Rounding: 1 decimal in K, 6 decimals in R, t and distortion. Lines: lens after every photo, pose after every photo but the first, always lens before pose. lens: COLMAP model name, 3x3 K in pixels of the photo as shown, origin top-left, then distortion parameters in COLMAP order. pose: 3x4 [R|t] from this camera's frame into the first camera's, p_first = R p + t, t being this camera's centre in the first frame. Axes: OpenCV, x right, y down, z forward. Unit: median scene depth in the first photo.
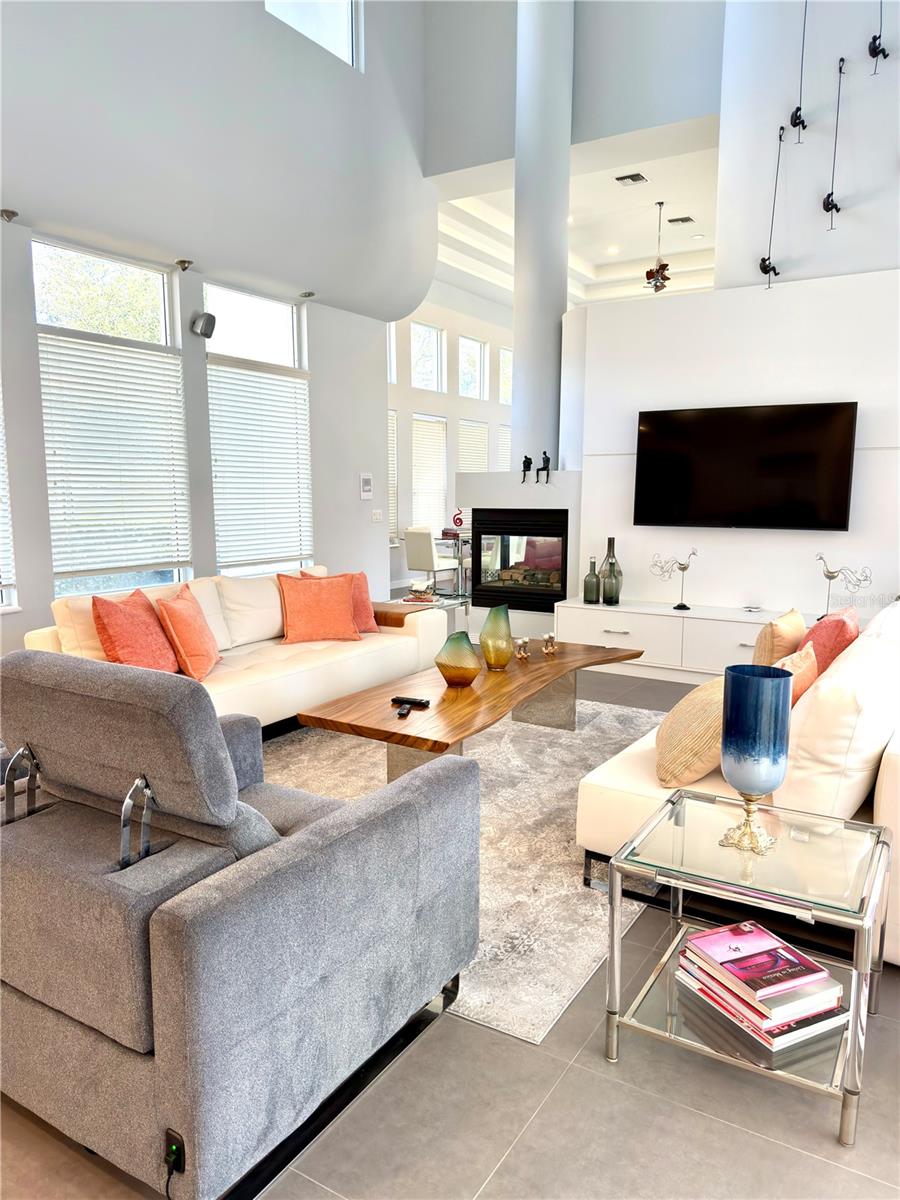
lens RADIAL K [[841.8, 0, 434.1], [0, 841.8, 602.6], [0, 0, 1]] dist [0.038841, -0.062665]
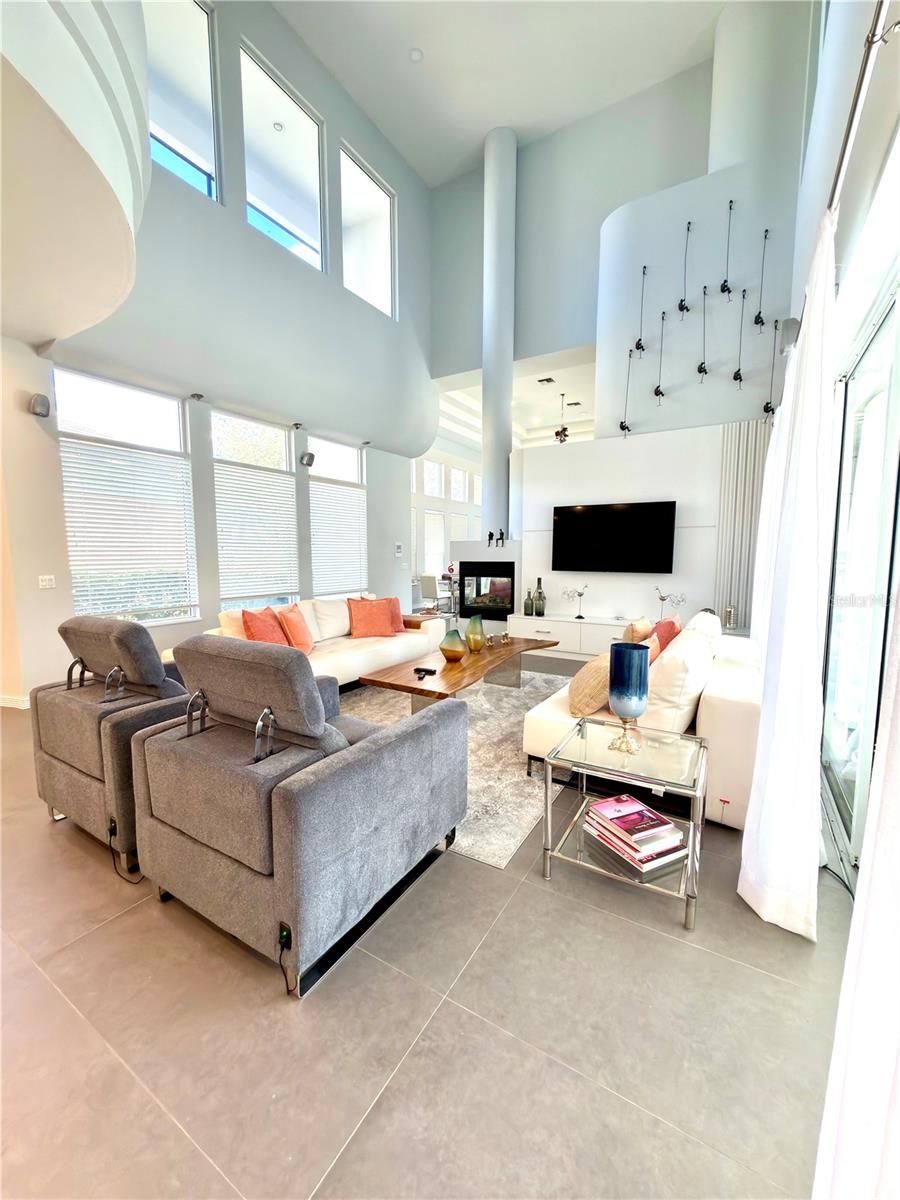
lens RADIAL K [[480.7, 0, 442.3], [0, 480.7, 596.4], [0, 0, 1]] dist [-0.010337, 0.001635]
pose [[0.999942, -0.001785, 0.010629, -0.002633], [0.002252, 0.999023, -0.044138, 0.008356], [-0.010540, 0.044159, 0.998969, 0.010134]]
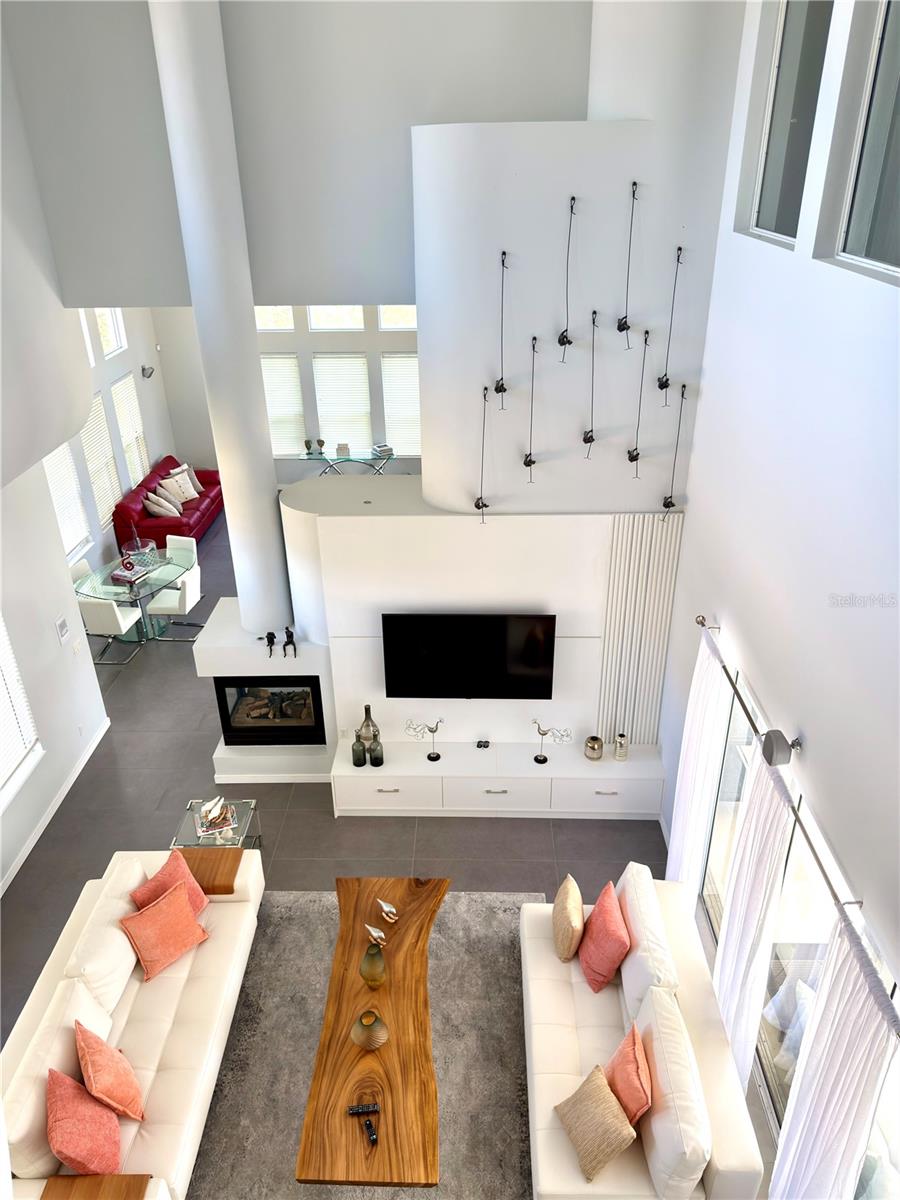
lens RADIAL K [[841.8, 0, 455.8], [0, 841.8, 595.5], [0, 0, 1]] dist [0.038841, -0.062665]
pose [[0.854033, -0.255713, 0.453032, -0.257342], [0.086753, 0.928662, 0.360639, -0.946554], [-0.512934, -0.268696, 0.815292, 0.058527]]
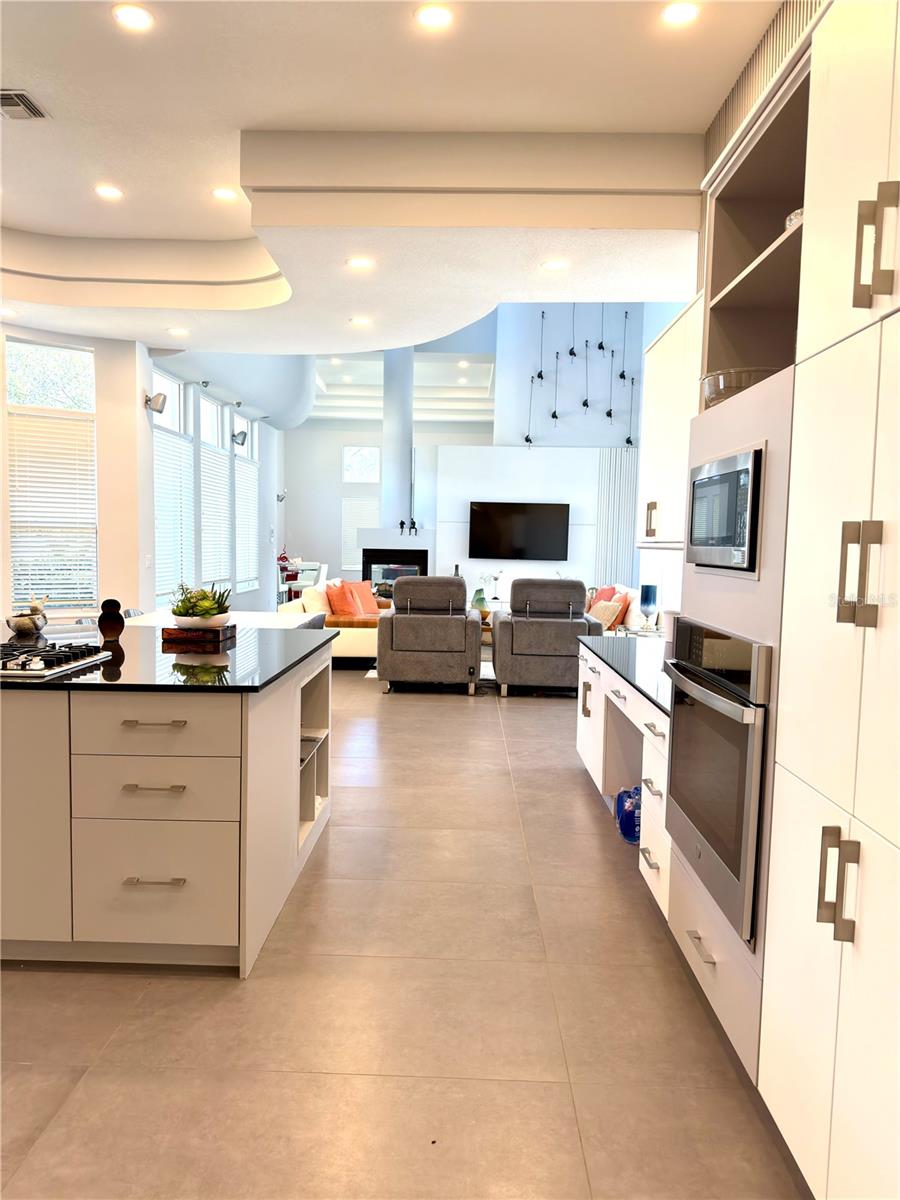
lens RADIAL K [[841.8, 0, 450.8], [0, 841.8, 603.7], [0, 0, 1]] dist [0.038841, -0.062665]
pose [[0.853282, -0.019920, 0.521069, -1.222311], [0.048782, 0.997937, -0.041733, 0.139064], [-0.519163, 0.061029, 0.852493, -0.951804]]
